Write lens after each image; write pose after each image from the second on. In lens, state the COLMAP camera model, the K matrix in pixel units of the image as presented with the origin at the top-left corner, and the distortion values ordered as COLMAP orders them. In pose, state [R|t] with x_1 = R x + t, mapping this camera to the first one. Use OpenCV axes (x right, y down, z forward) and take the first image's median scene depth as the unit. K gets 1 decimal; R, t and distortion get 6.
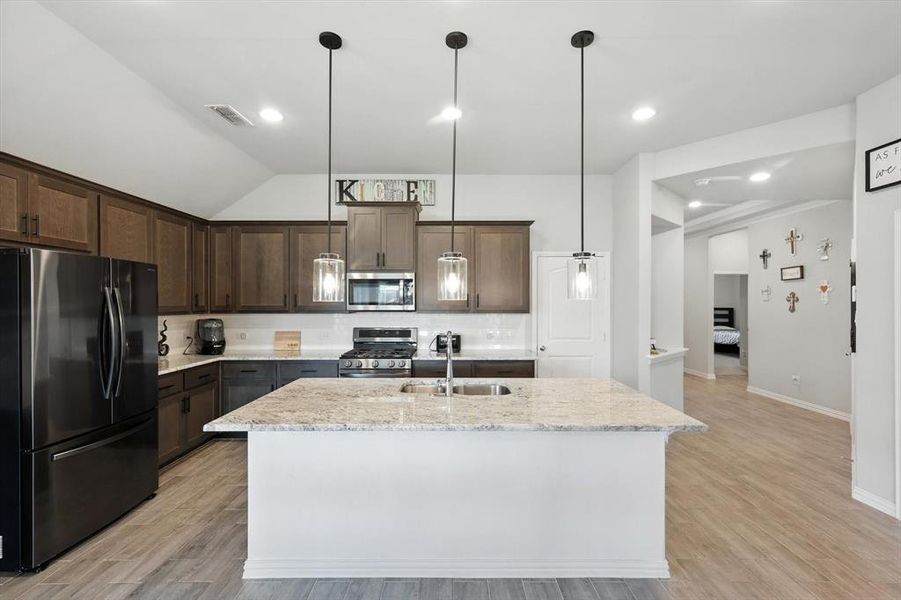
lens RADIAL K [[392.6, 0, 453.6], [0, 392.6, 300.6], [0, 0, 1]] dist [0.002301, 0.000063]
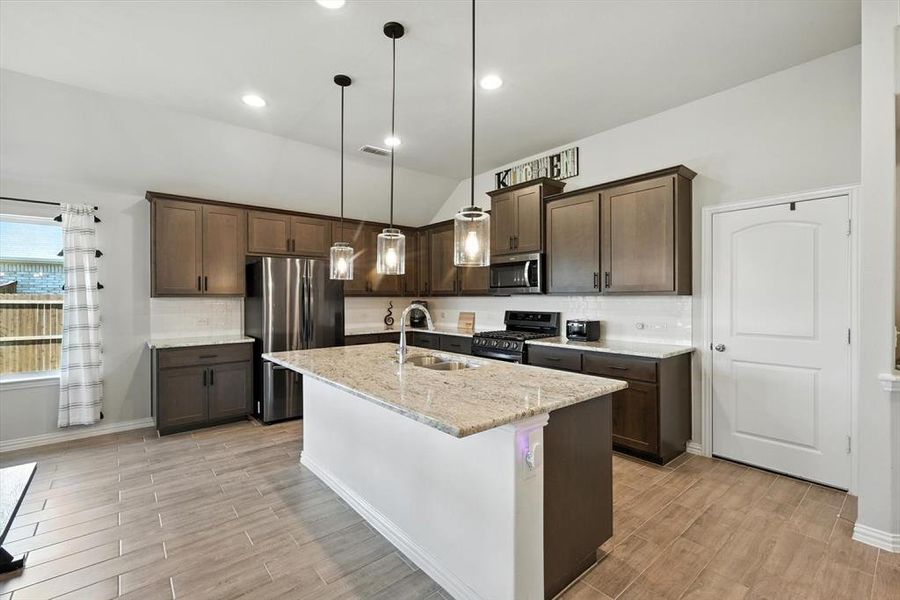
lens RADIAL K [[392.2, 0, 453.1], [0, 392.2, 300.6], [0, 0, 1]] dist [0.002301, 0.000063]
pose [[0.647143, 0.003318, -0.762361, 0.463125], [0.006473, 0.999931, 0.009846, 0.031591], [0.762341, -0.011306, 0.647077, 0.214490]]
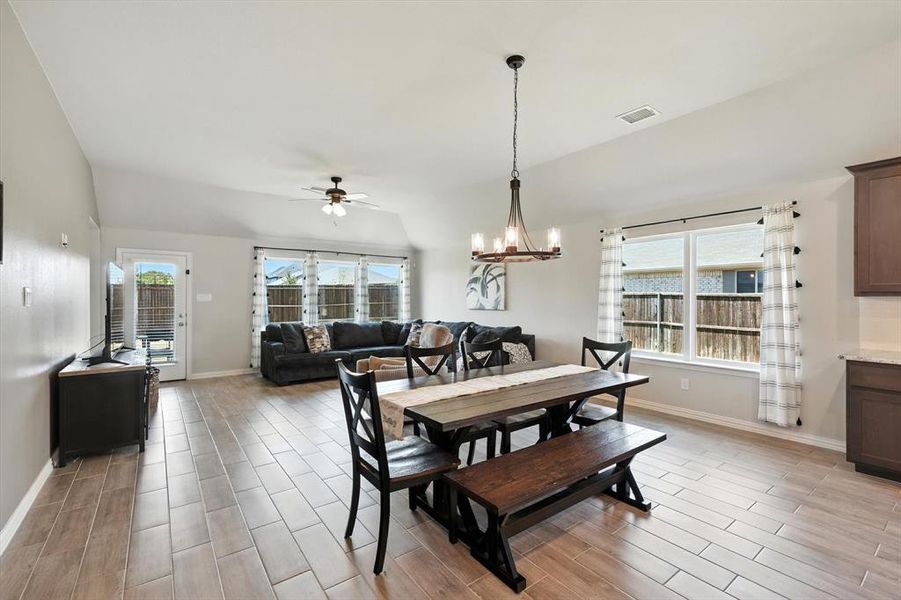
lens RADIAL K [[395.6, 0, 453.9], [0, 395.6, 300.2], [0, 0, 1]] dist [-0.000936, 0.000307]
pose [[-0.799674, 0.002301, -0.600429, 0.368359], [0.001485, 0.999997, 0.001854, 0.033370], [0.600432, 0.000591, -0.799676, 0.403366]]
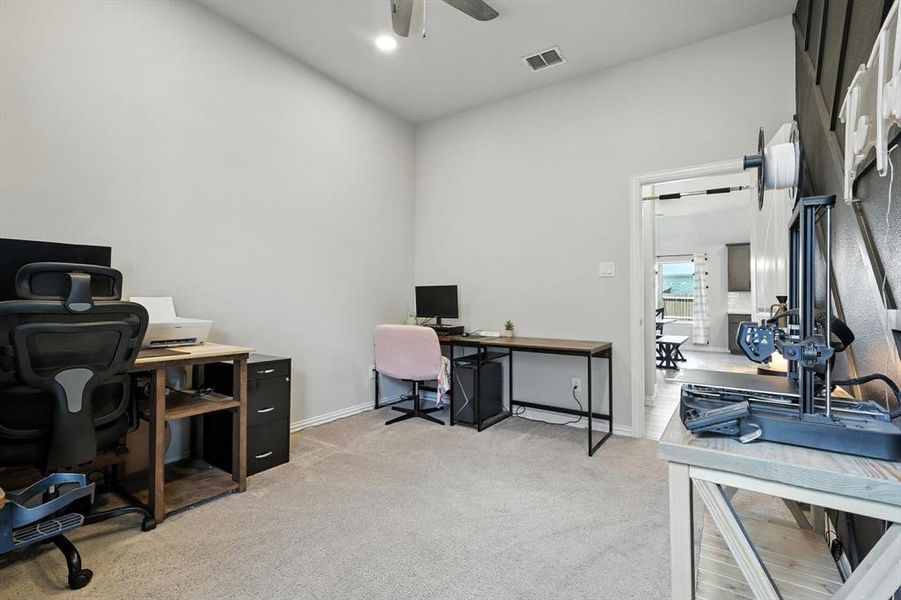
lens RADIAL K [[392.6, 0, 453.6], [0, 392.6, 300.6], [0, 0, 1]] dist [0.002301, 0.000063]
pose [[-0.581808, -0.004442, -0.813314, 1.675798], [0.006502, 0.999928, -0.010112, 0.083929], [0.813300, -0.011171, -0.581737, 0.293726]]
